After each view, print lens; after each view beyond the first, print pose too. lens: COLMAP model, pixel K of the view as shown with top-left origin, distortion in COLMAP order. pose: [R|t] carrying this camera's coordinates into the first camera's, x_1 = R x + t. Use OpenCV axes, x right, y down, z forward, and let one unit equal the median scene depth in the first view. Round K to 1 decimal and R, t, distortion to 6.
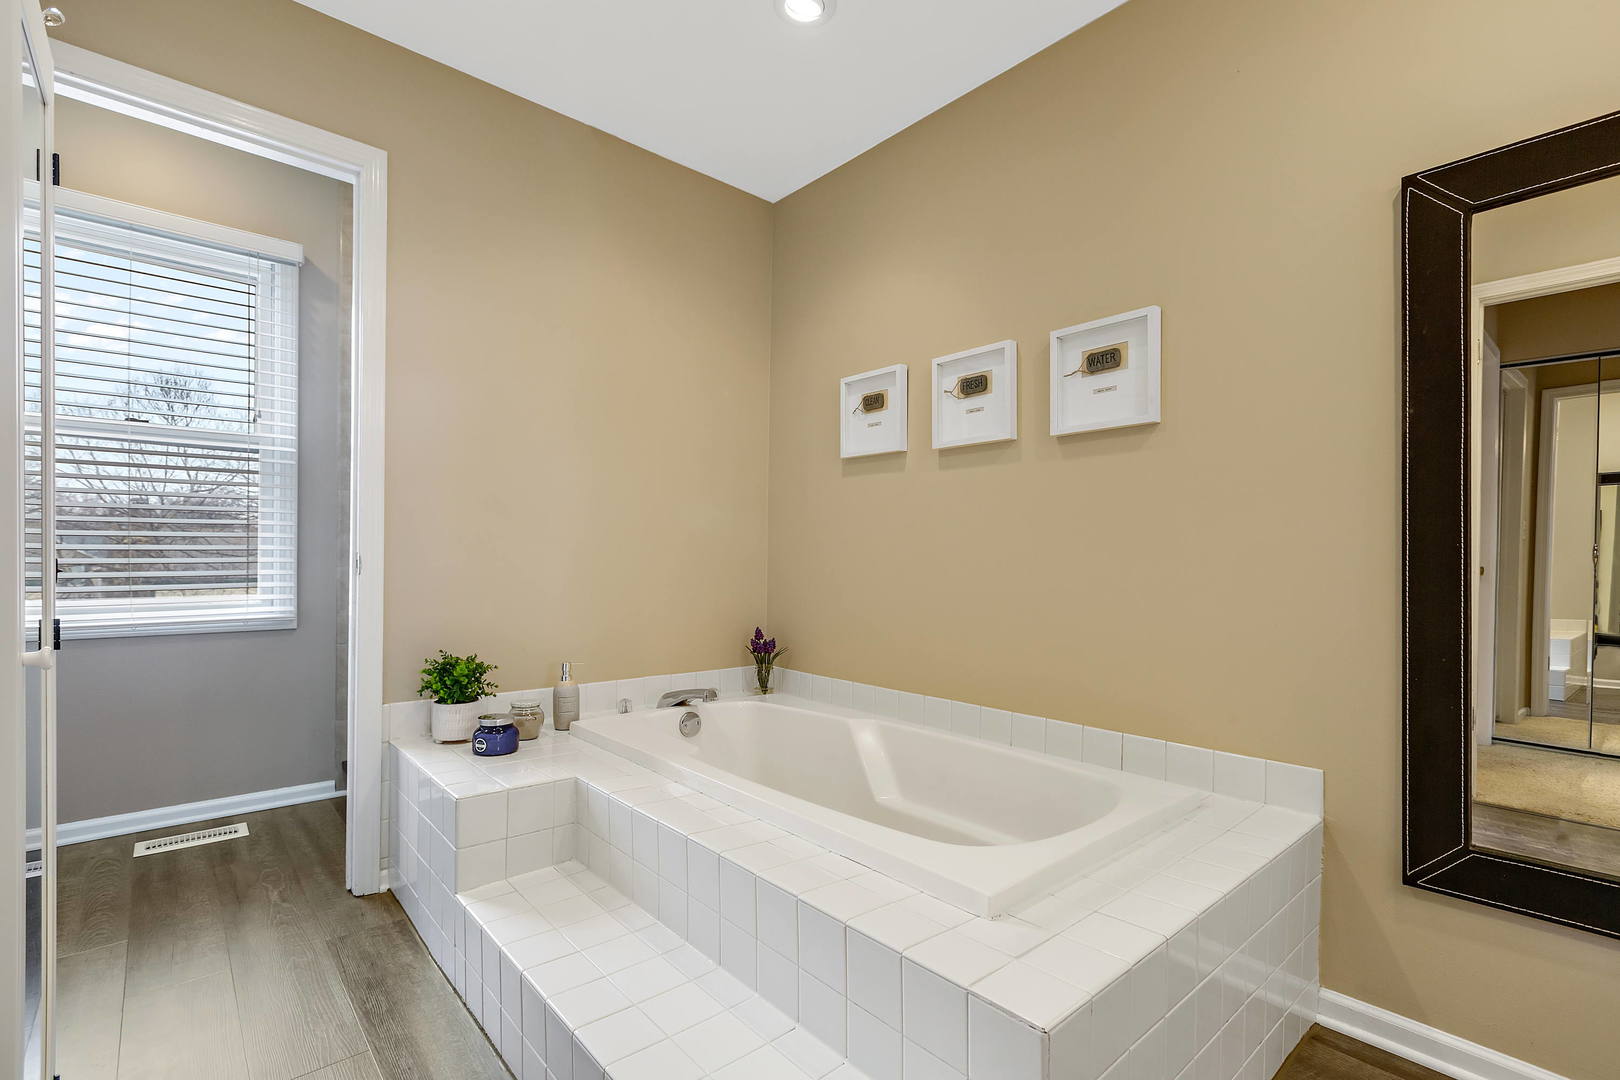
lens RADIAL K [[728.9, 0, 807.7], [0, 728.9, 553.4], [0, 0, 1]] dist [-0.000610, -0.000111]
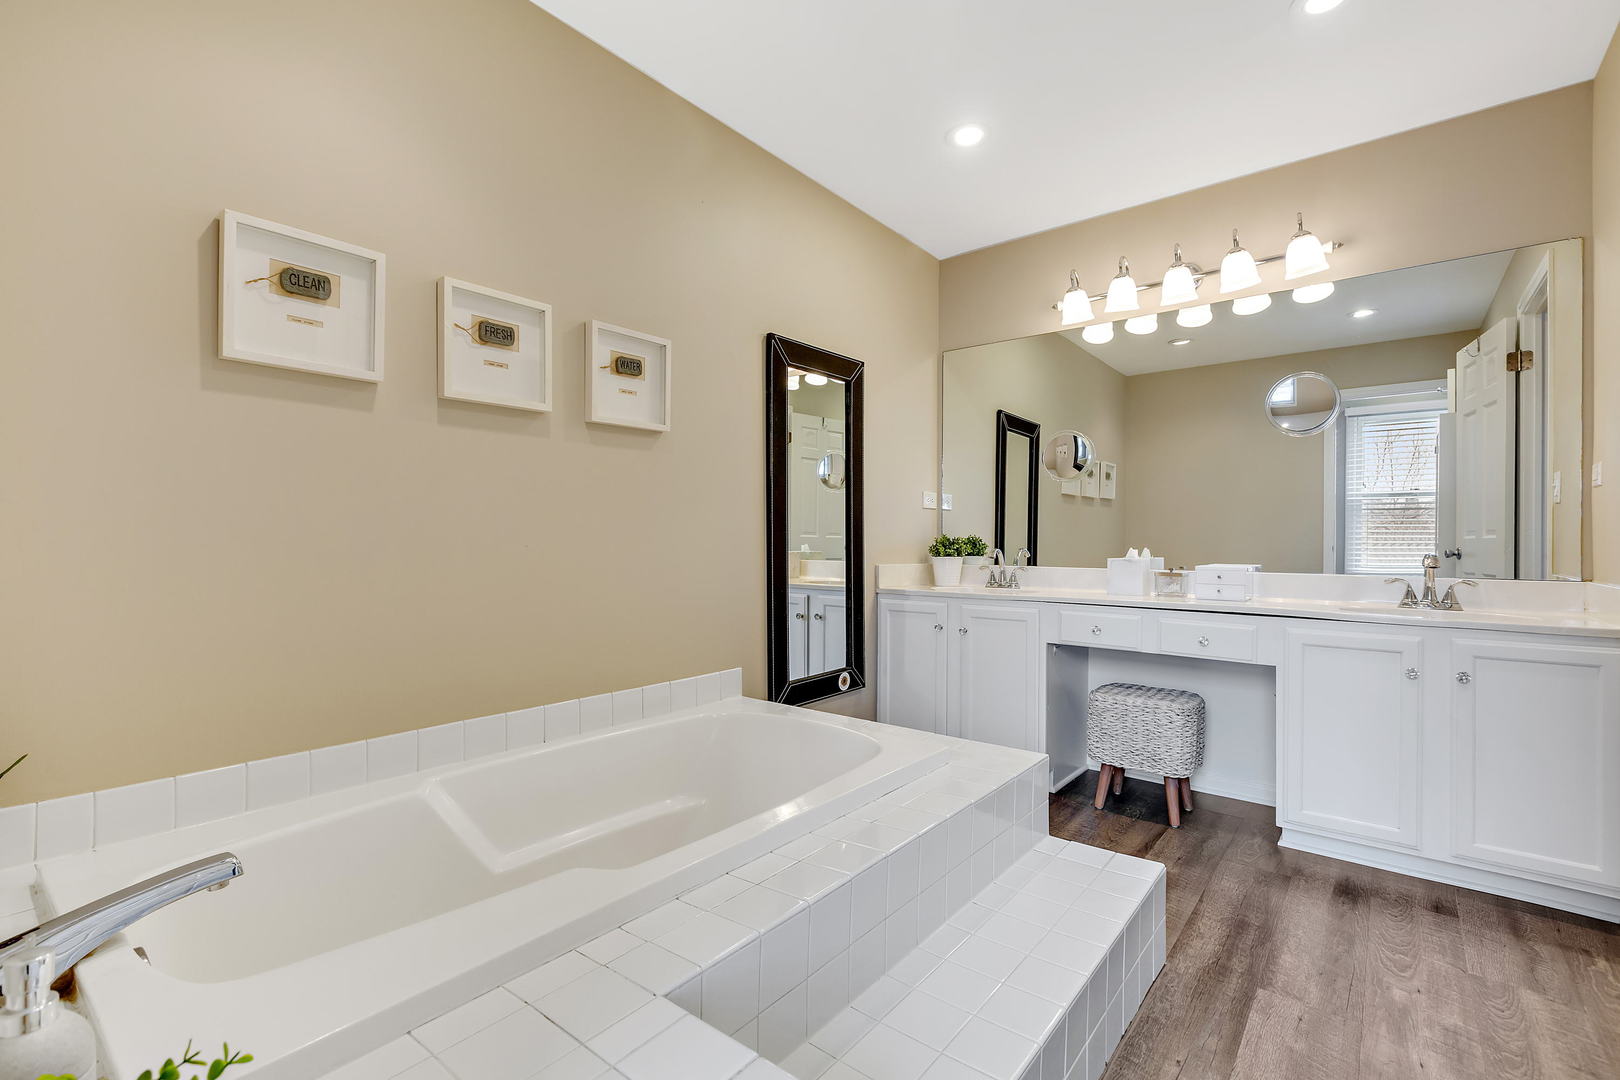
lens RADIAL K [[728.9, 0, 807.9], [0, 728.9, 538.6], [0, 0, 1]] dist [-0.000610, -0.000111]
pose [[-0.171165, 0.001615, 0.985241, -0.669830], [-0.000201, 0.999999, -0.001675, 0.006435], [-0.985242, -0.000485, -0.171164, 0.798286]]
